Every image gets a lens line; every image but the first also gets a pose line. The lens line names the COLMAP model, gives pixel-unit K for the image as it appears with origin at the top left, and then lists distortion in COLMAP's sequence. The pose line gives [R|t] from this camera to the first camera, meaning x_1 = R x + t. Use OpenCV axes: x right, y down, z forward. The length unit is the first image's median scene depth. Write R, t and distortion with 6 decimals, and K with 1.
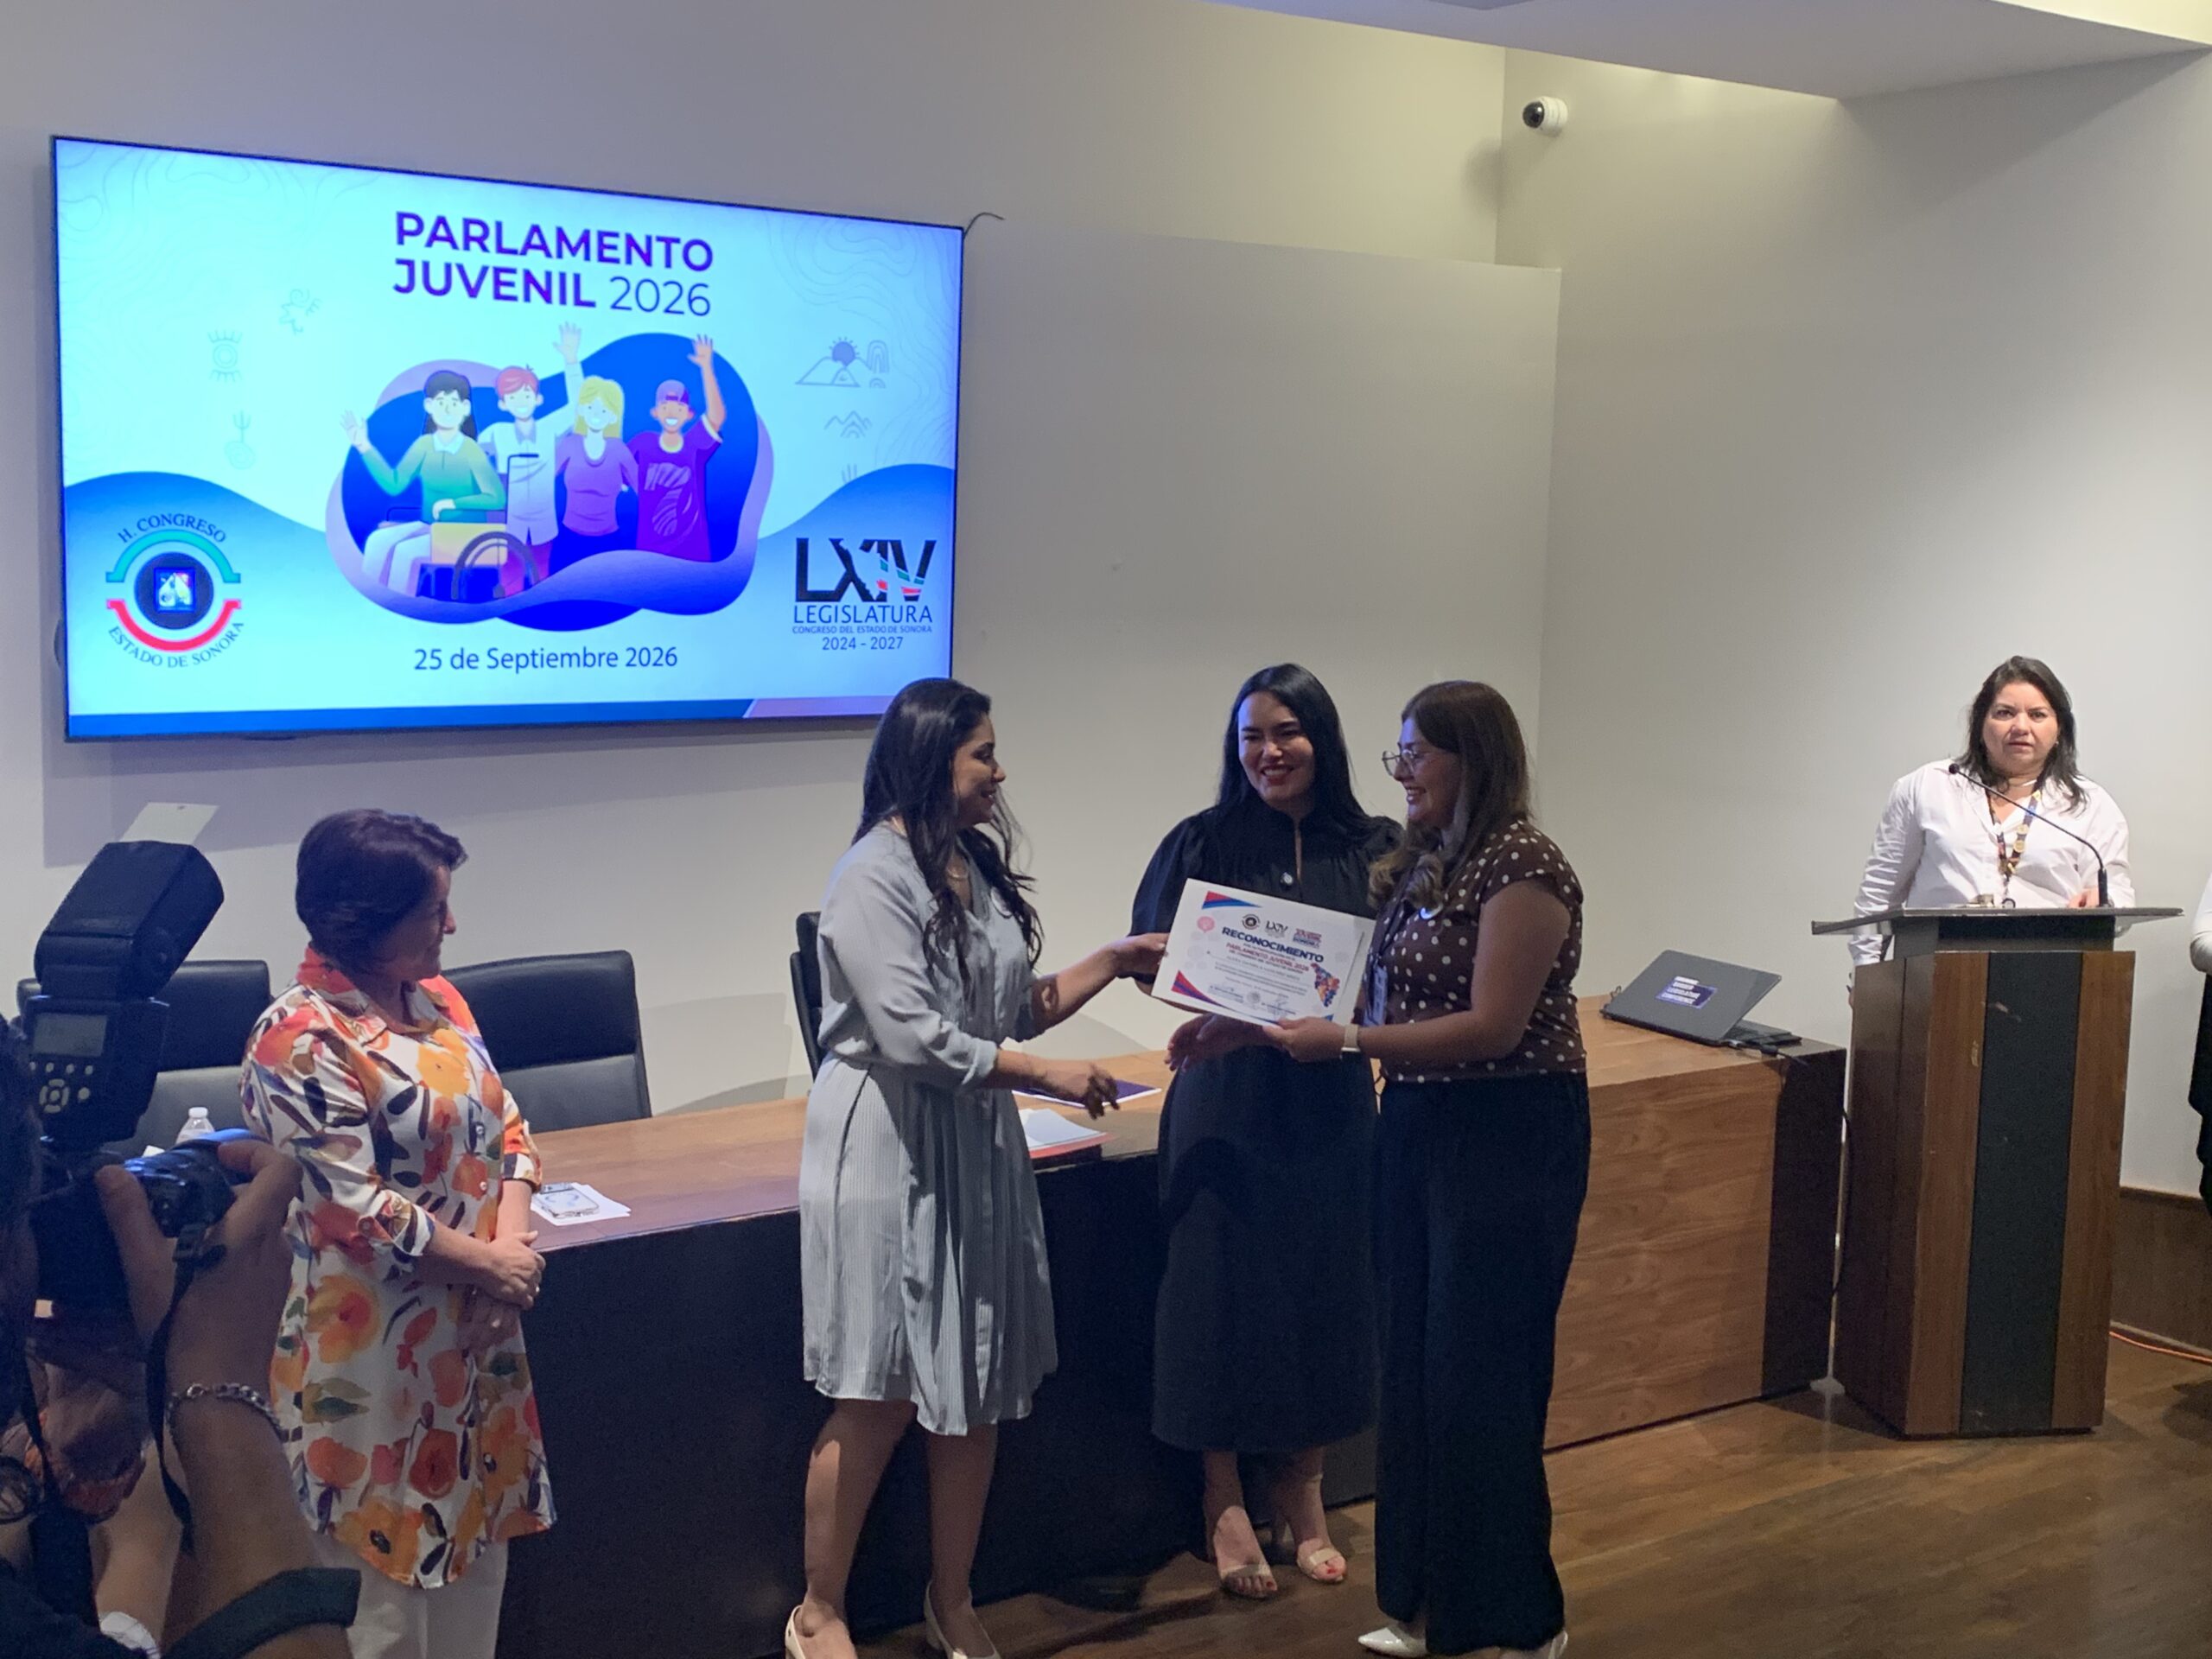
lens RADIAL K [[2526.5, 0, 1103.9], [0, 2526.5, 810.9], [0, 0, 1]] dist [0.023537, 0.000000]
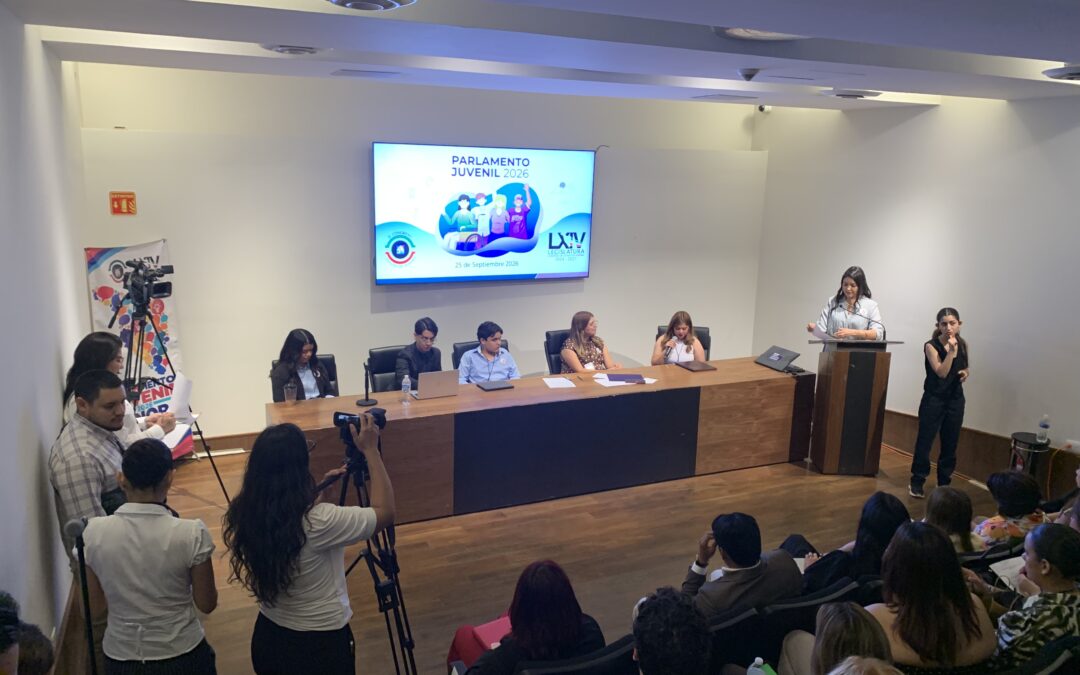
lens RADIAL K [[846.1, 0, 539.7], [0, 846.1, 343.1], [0, 0, 1]] dist [0.002716, -0.002814]
pose [[0.984518, 0.041294, -0.170347, 0.100952], [-0.024634, 0.994804, 0.098779, -0.070360], [0.173541, -0.093054, 0.980421, -0.331331]]
